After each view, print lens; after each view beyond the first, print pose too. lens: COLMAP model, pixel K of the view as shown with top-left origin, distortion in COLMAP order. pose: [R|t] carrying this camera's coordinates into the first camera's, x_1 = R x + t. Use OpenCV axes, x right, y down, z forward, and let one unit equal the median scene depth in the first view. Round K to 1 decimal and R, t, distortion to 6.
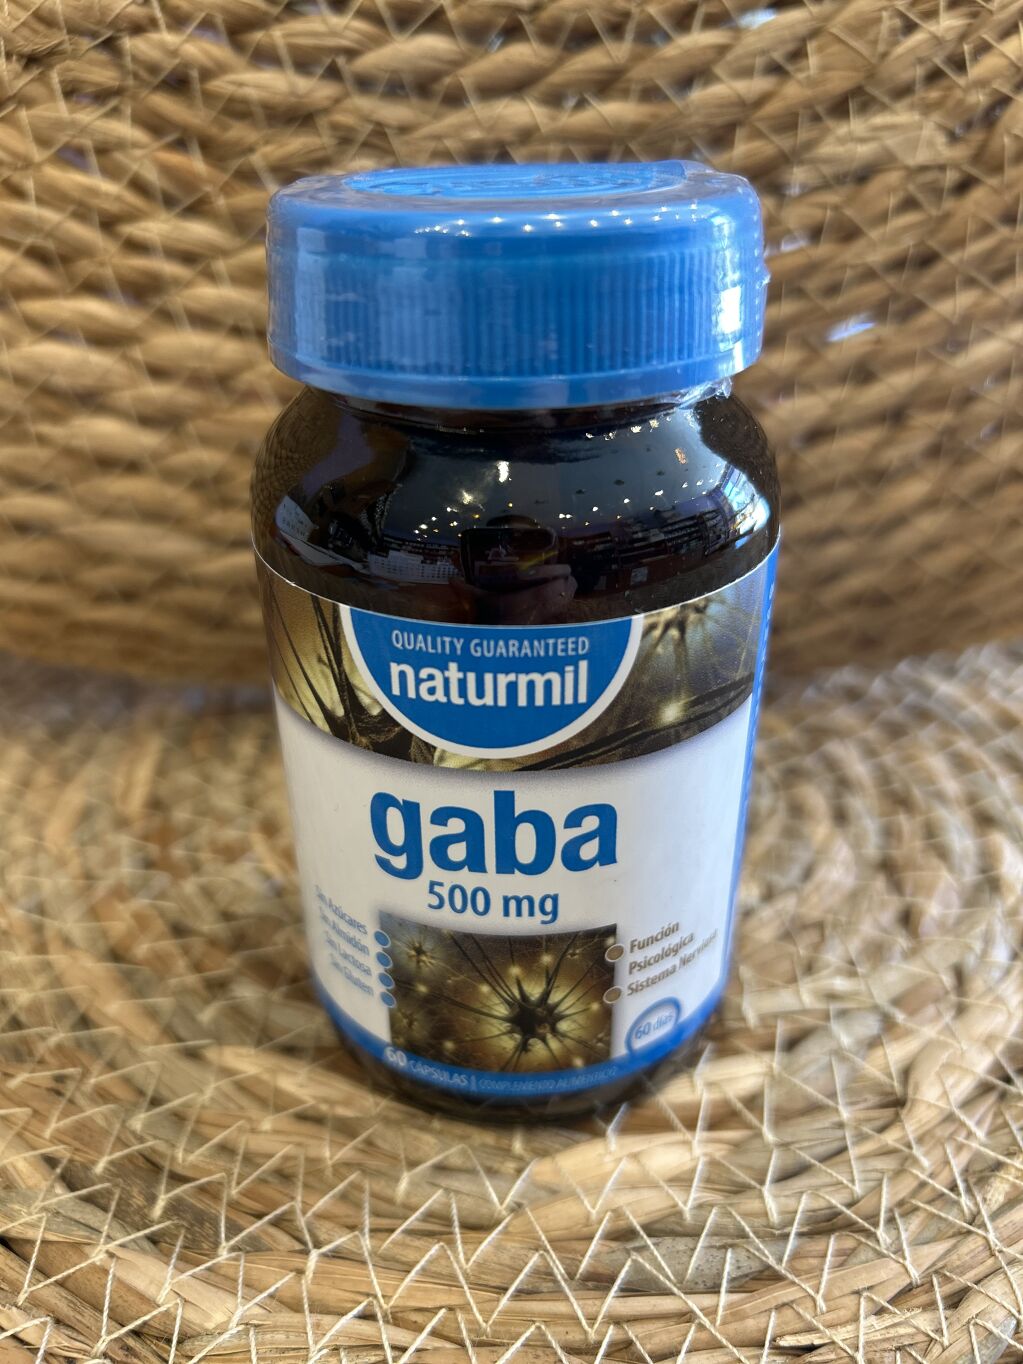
lens RADIAL K [[1068.9, 0, 507.5], [0, 1068.9, 687.6], [0, 0, 1]] dist [-0.043364, 0.002176]
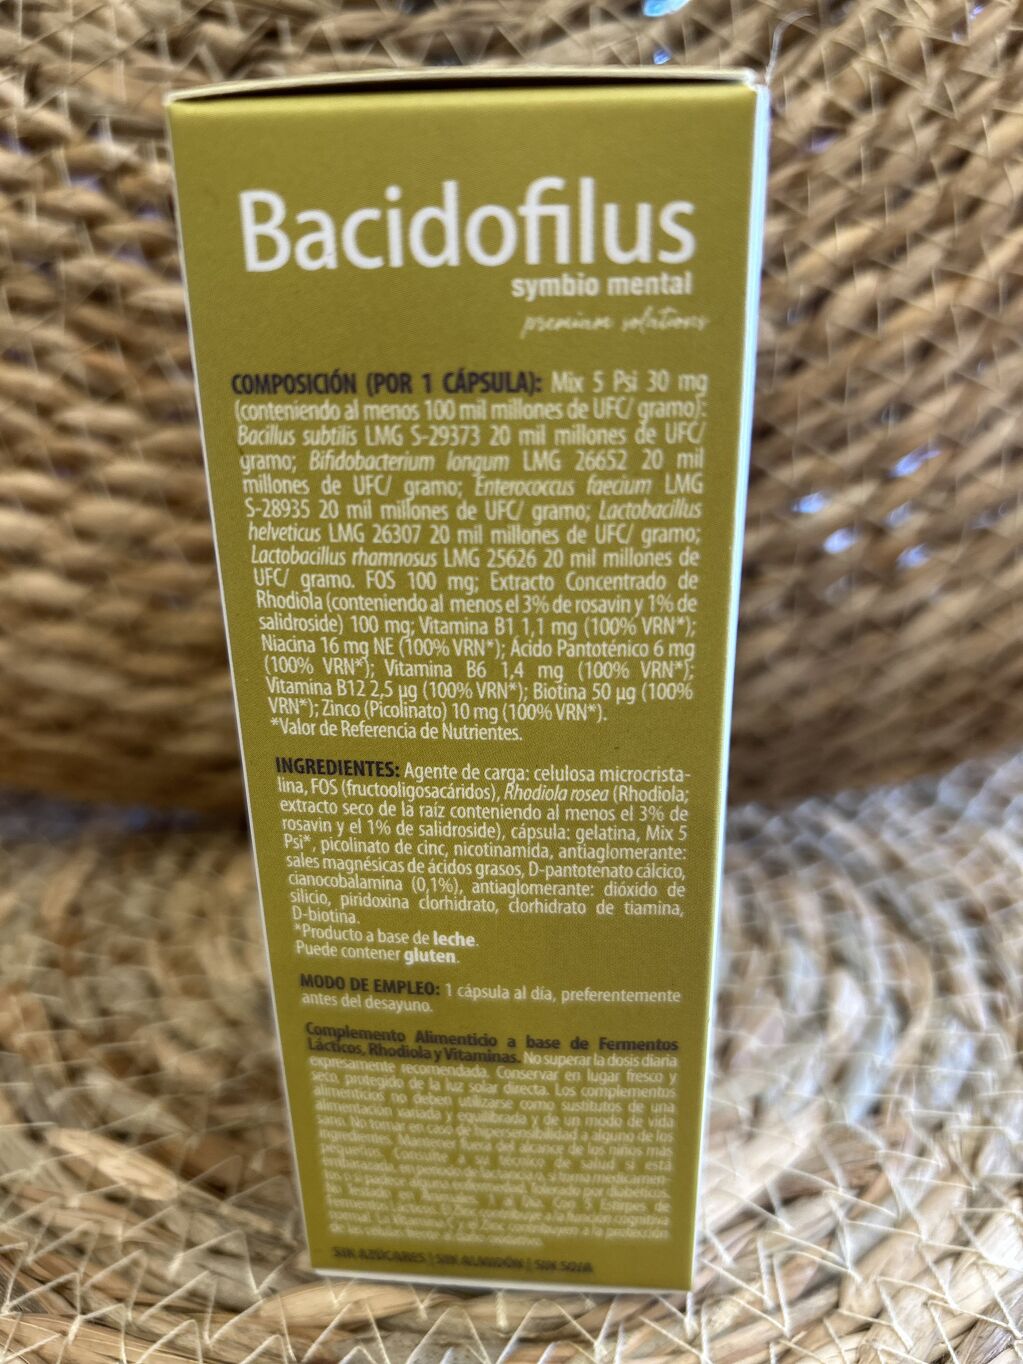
lens RADIAL K [[1068.9, 0, 514.8], [0, 1068.9, 696.4], [0, 0, 1]] dist [-0.043364, 0.002176]
pose [[0.995471, 0.016379, -0.093648, 0.264319], [-0.027152, 0.993001, -0.114946, 0.000142], [0.091109, 0.116968, 0.988948, -0.087874]]
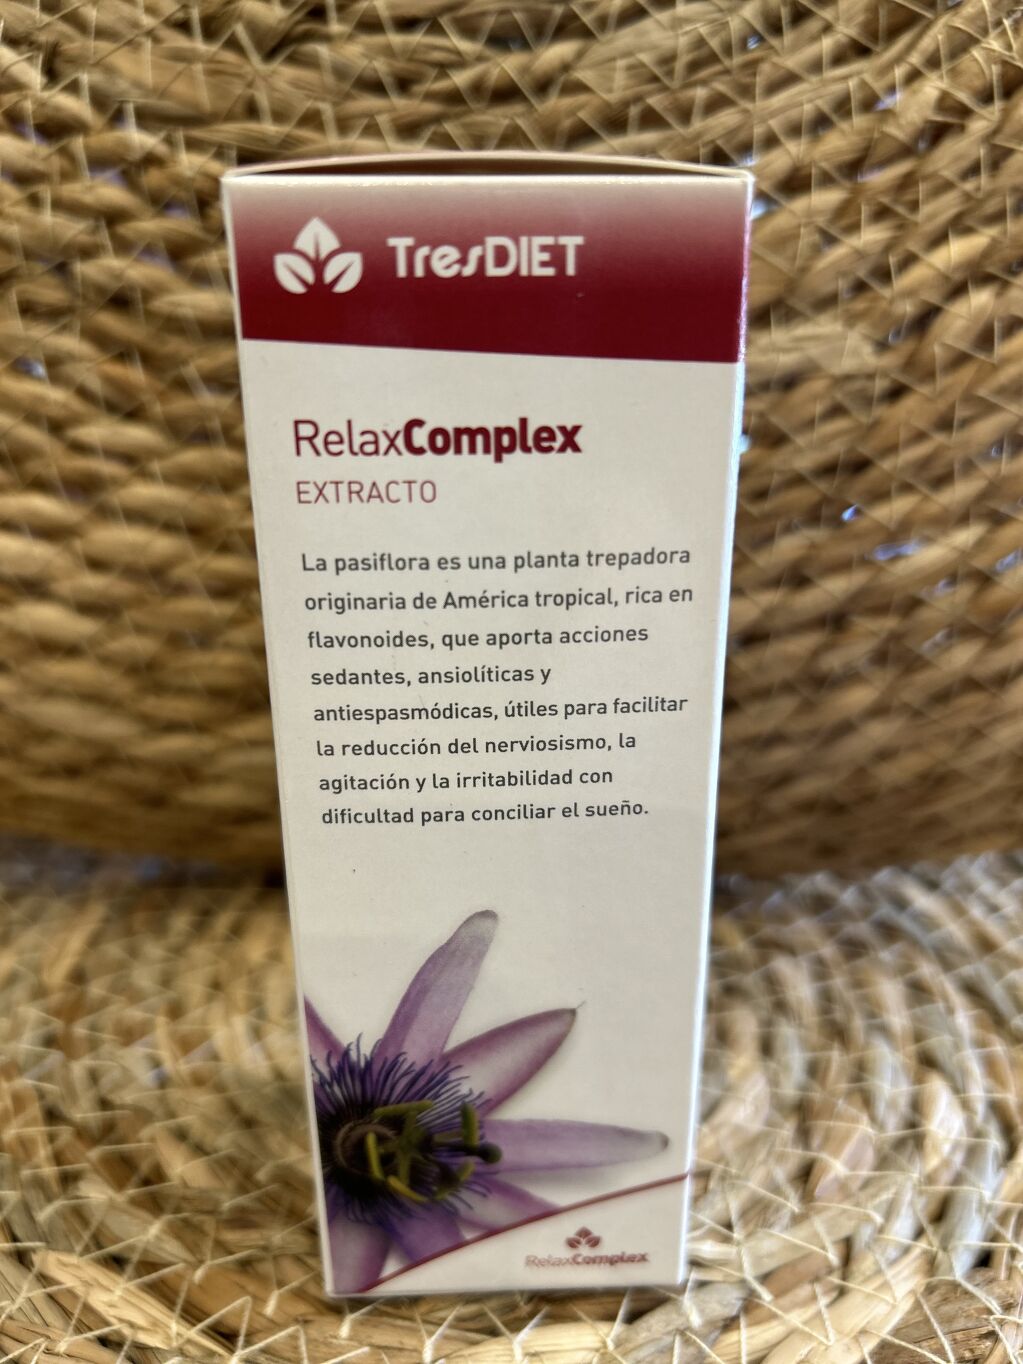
lens RADIAL K [[1068.9, 0, 514.8], [0, 1068.9, 692.1], [0, 0, 1]] dist [-0.043364, 0.002176]
pose [[0.992156, 0.038386, -0.118966, 0.220952], [-0.052629, 0.991498, -0.119001, -0.071247], [0.113387, 0.124328, 0.985741, 0.029626]]
